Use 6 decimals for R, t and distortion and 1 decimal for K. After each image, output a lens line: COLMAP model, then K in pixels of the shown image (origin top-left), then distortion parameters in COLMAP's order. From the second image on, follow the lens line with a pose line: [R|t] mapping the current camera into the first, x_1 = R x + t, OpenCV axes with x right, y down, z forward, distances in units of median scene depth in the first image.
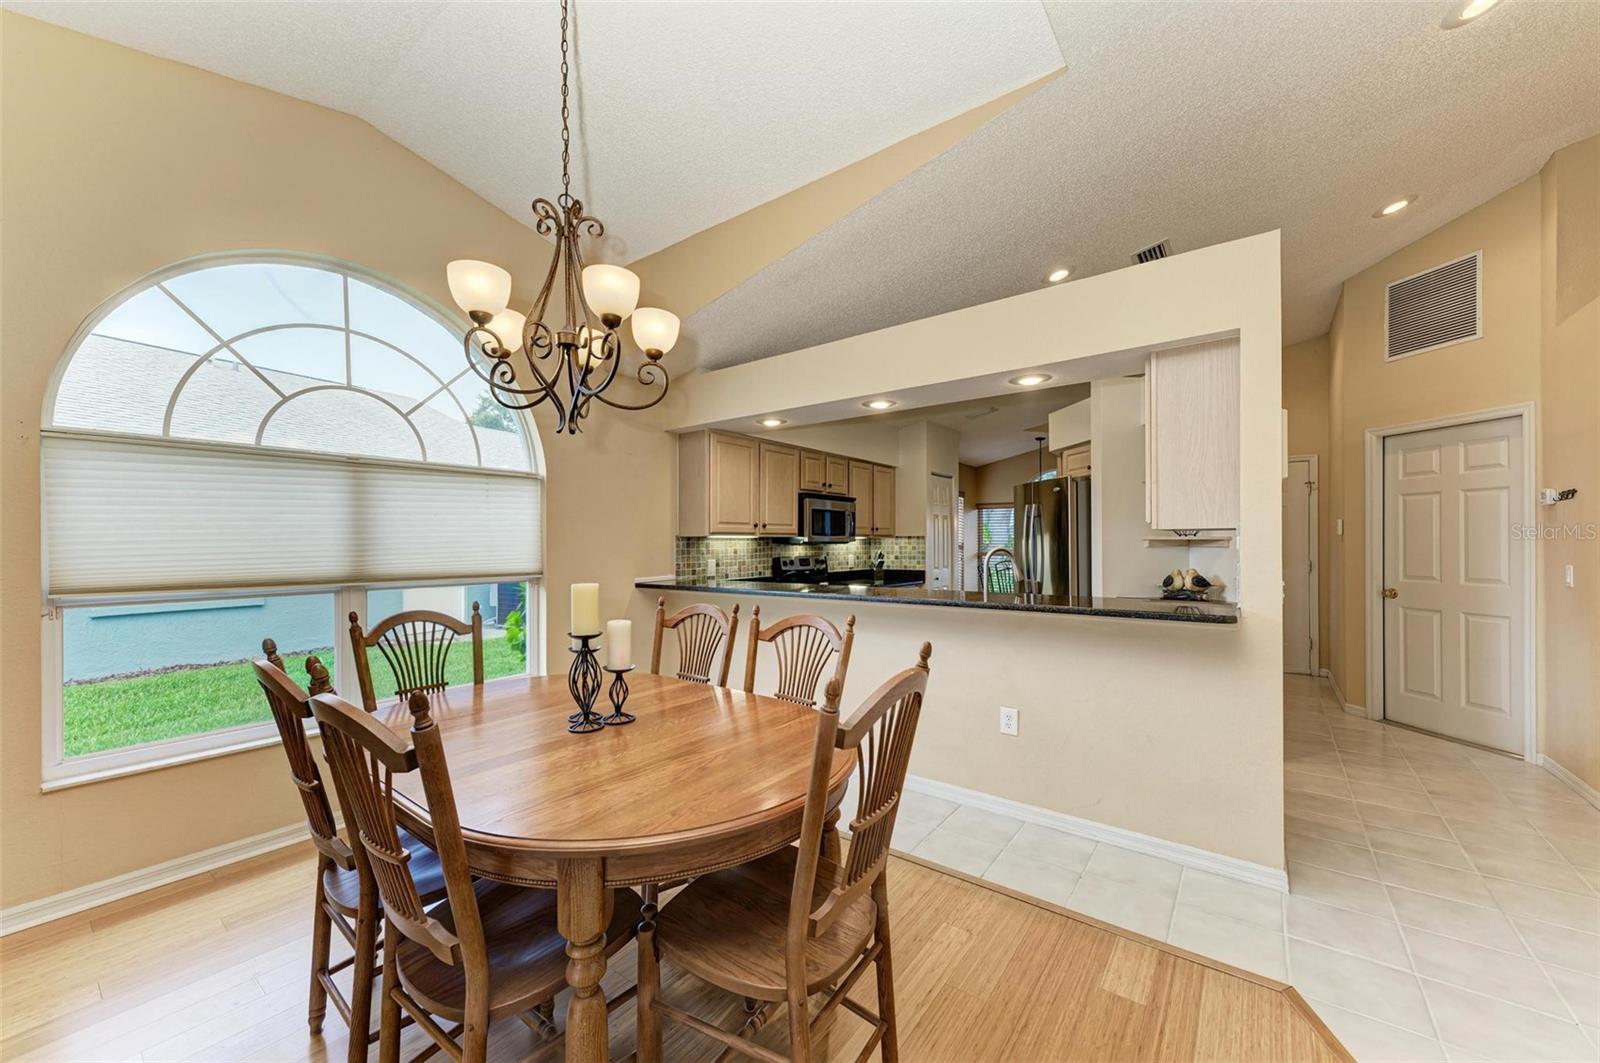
lens RADIAL K [[602.9, 0, 802.9], [0, 602.9, 540.6], [0, 0, 1]] dist [0.013917, -0.004225]
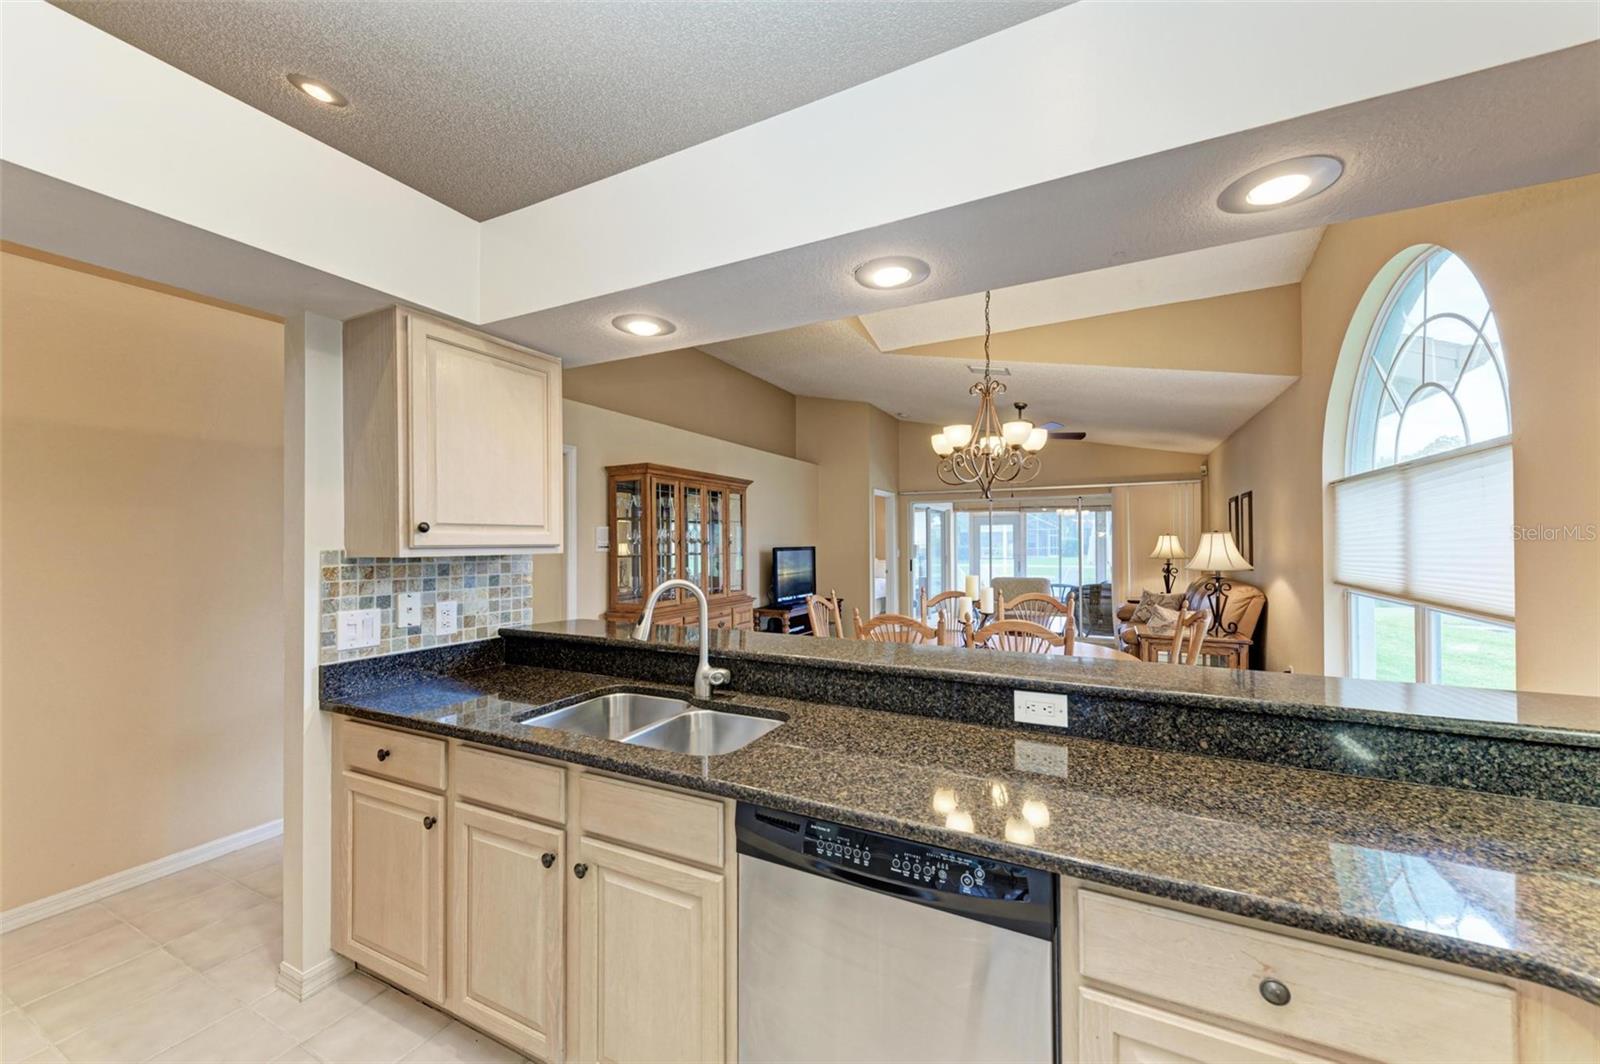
lens RADIAL K [[602.9, 0, 800.6], [0, 602.9, 535.1], [0, 0, 1]] dist [0.013917, -0.004225]
pose [[-0.983605, 0.008635, -0.180131, 0.208943], [0.011166, 0.999853, -0.013038, -0.015362], [0.179992, -0.014836, -0.983556, 1.066226]]
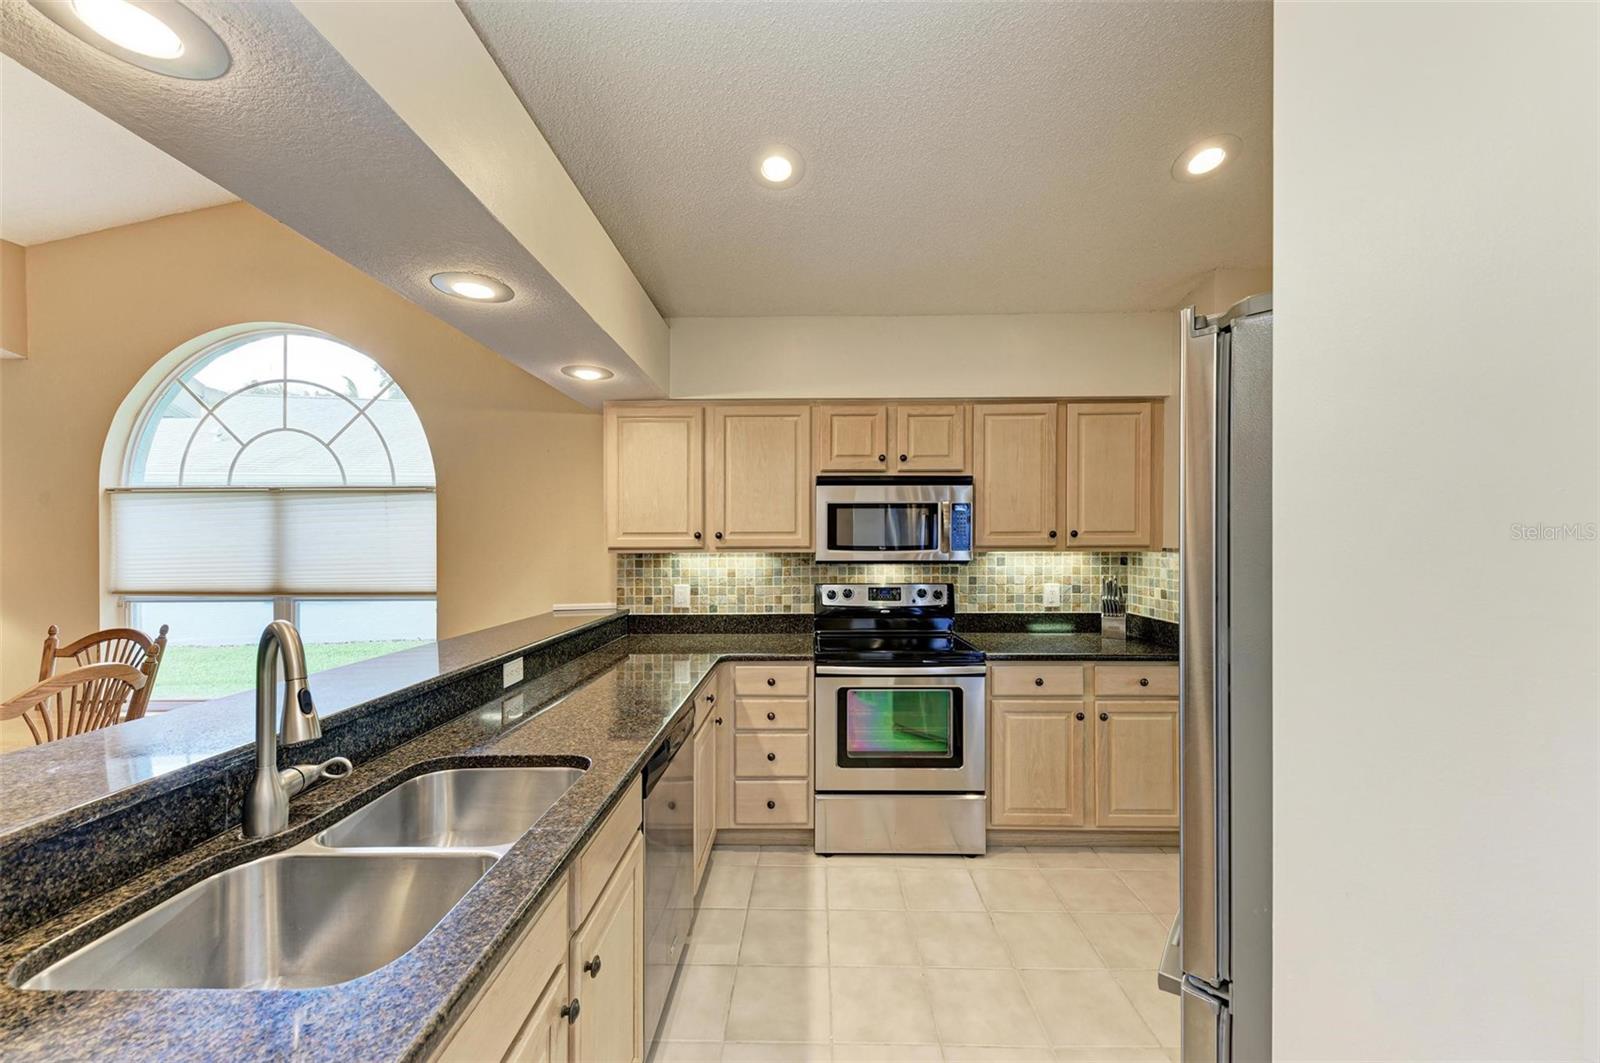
lens RADIAL K [[602.9, 0, 801.2], [0, 602.9, 538.1], [0, 0, 1]] dist [0.013917, -0.004225]
pose [[0.592499, -0.004027, -0.805561, 0.494769], [0.004008, 0.999990, -0.002051, -0.020190], [0.805561, -0.002013, 0.592509, 0.684005]]
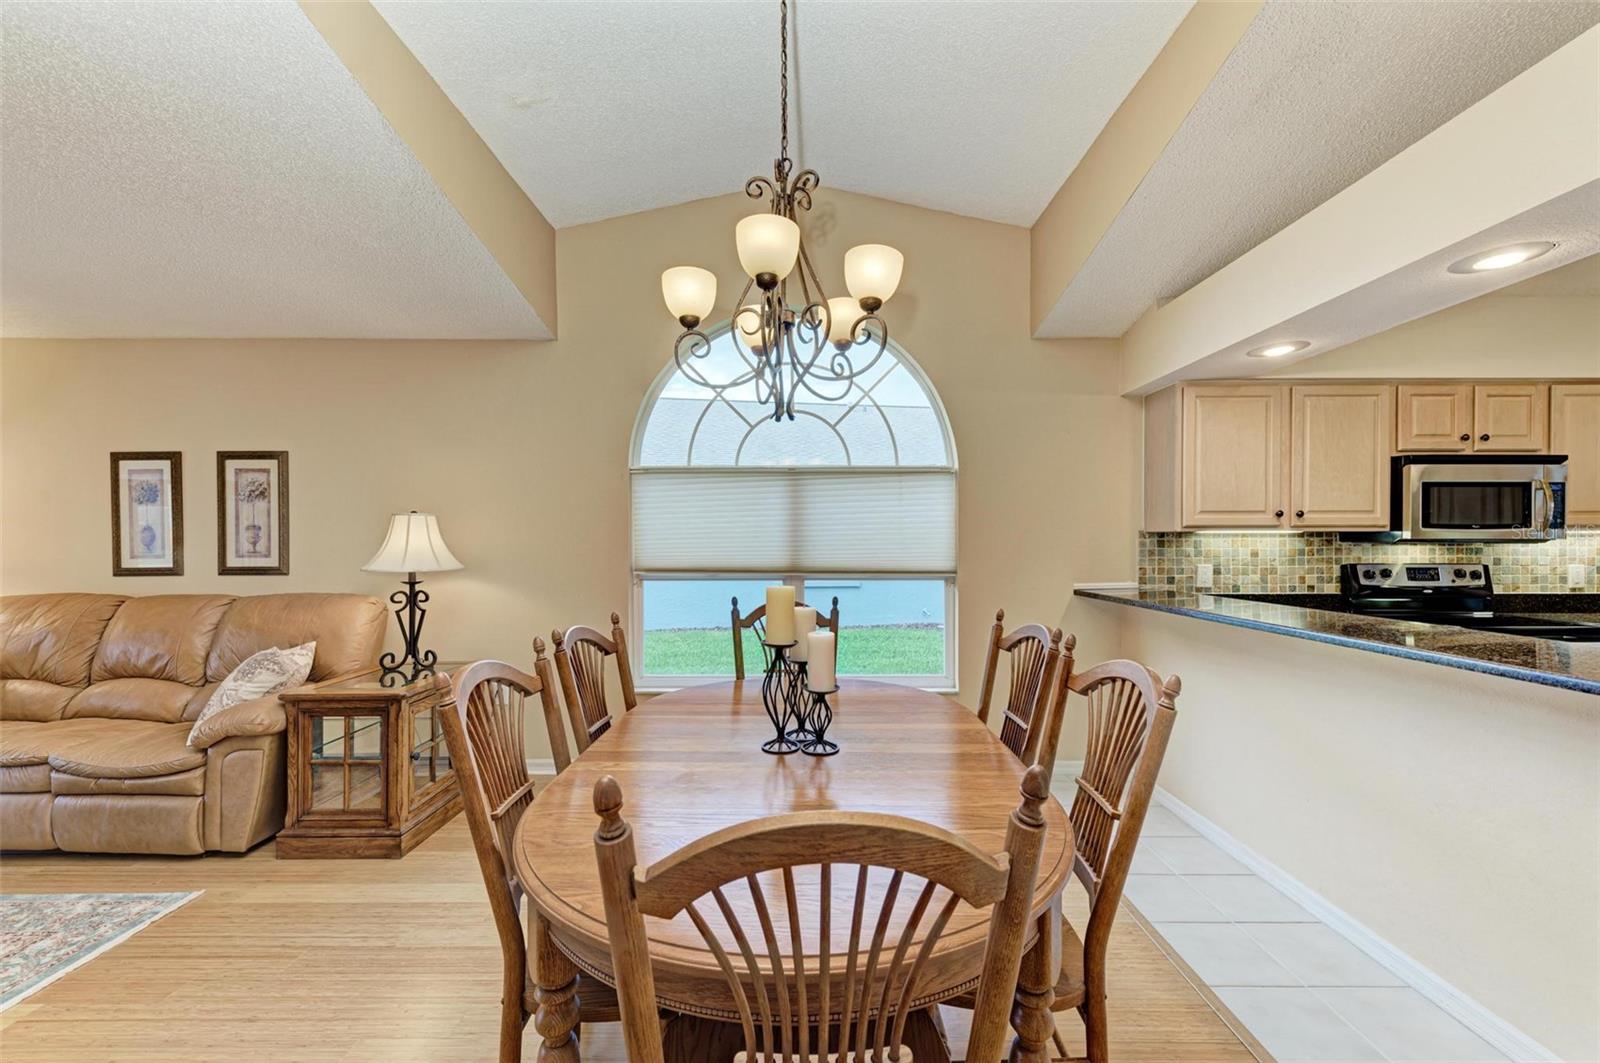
lens RADIAL K [[602.9, 0, 797.0], [0, 602.9, 542.6], [0, 0, 1]] dist [0.013917, -0.004225]
pose [[0.593584, 0.006217, -0.804748, 0.138036], [0.000656, 0.999966, 0.008209, -0.000025], [0.804772, -0.005401, 0.593560, 0.181362]]
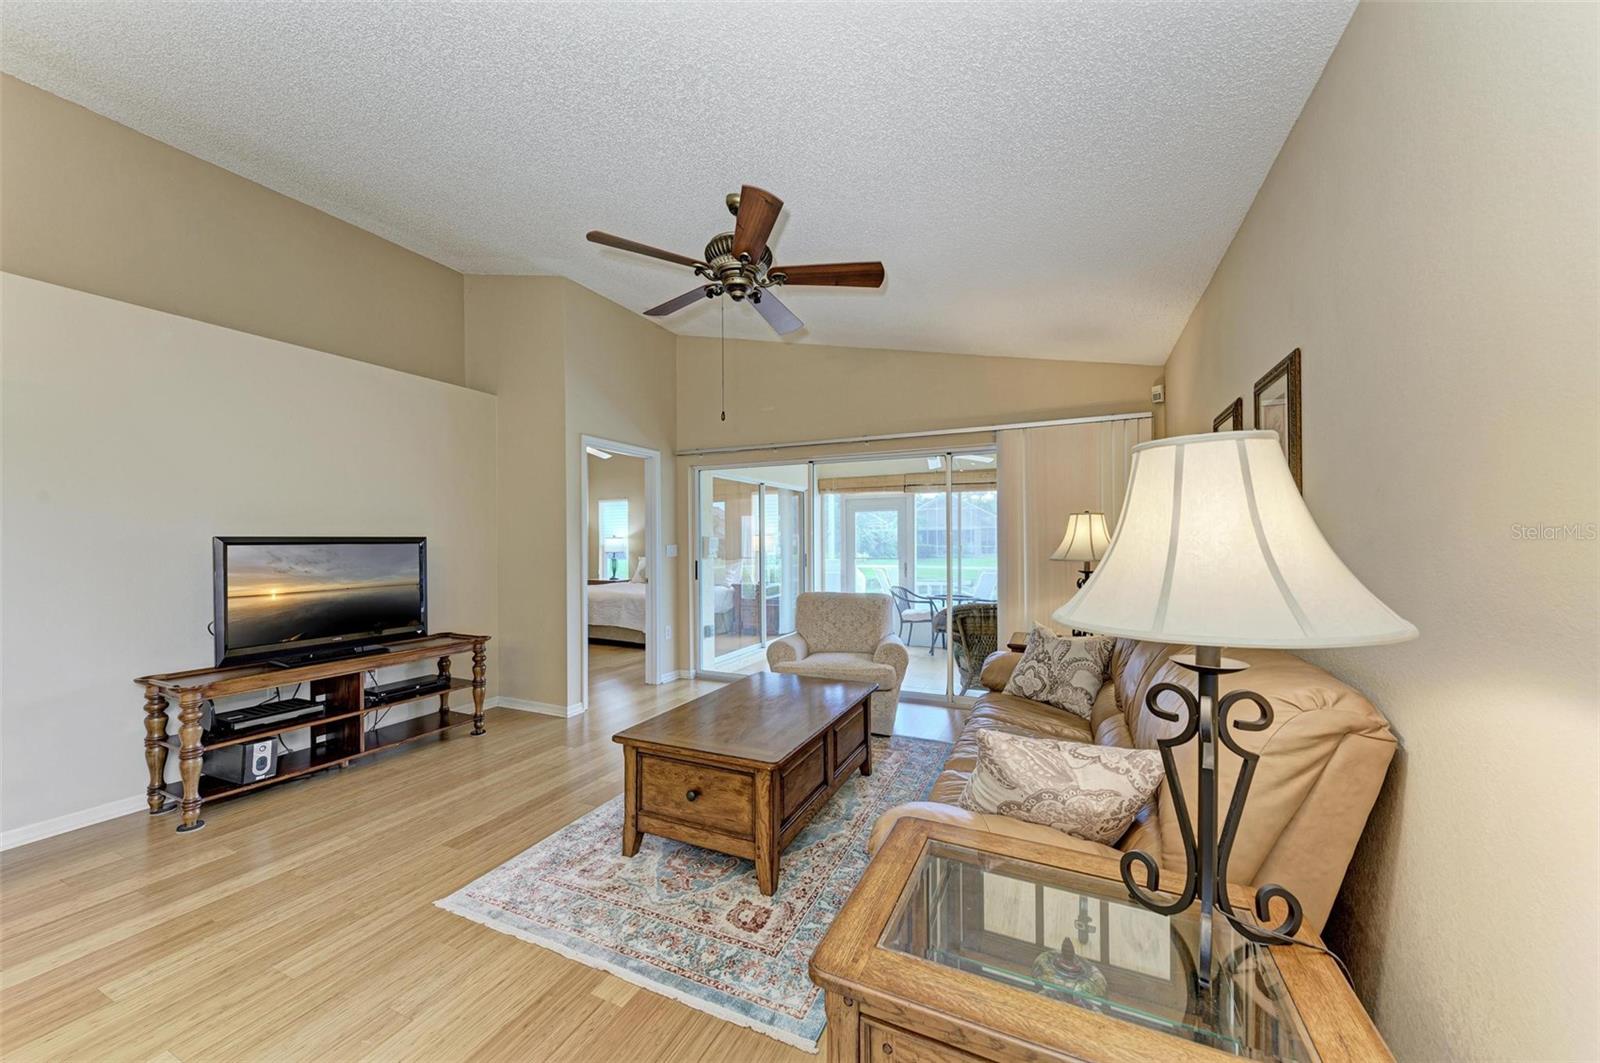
lens RADIAL K [[578.1, 0, 801.9], [0, 578.1, 538.3], [0, 0, 1]] dist [0.006534, 0.000102]
pose [[-0.977741, 0.008741, -0.209635, -0.450338], [0.010093, 0.999935, -0.005379, 0.005261], [0.209574, -0.007375, -0.977765, 0.391854]]
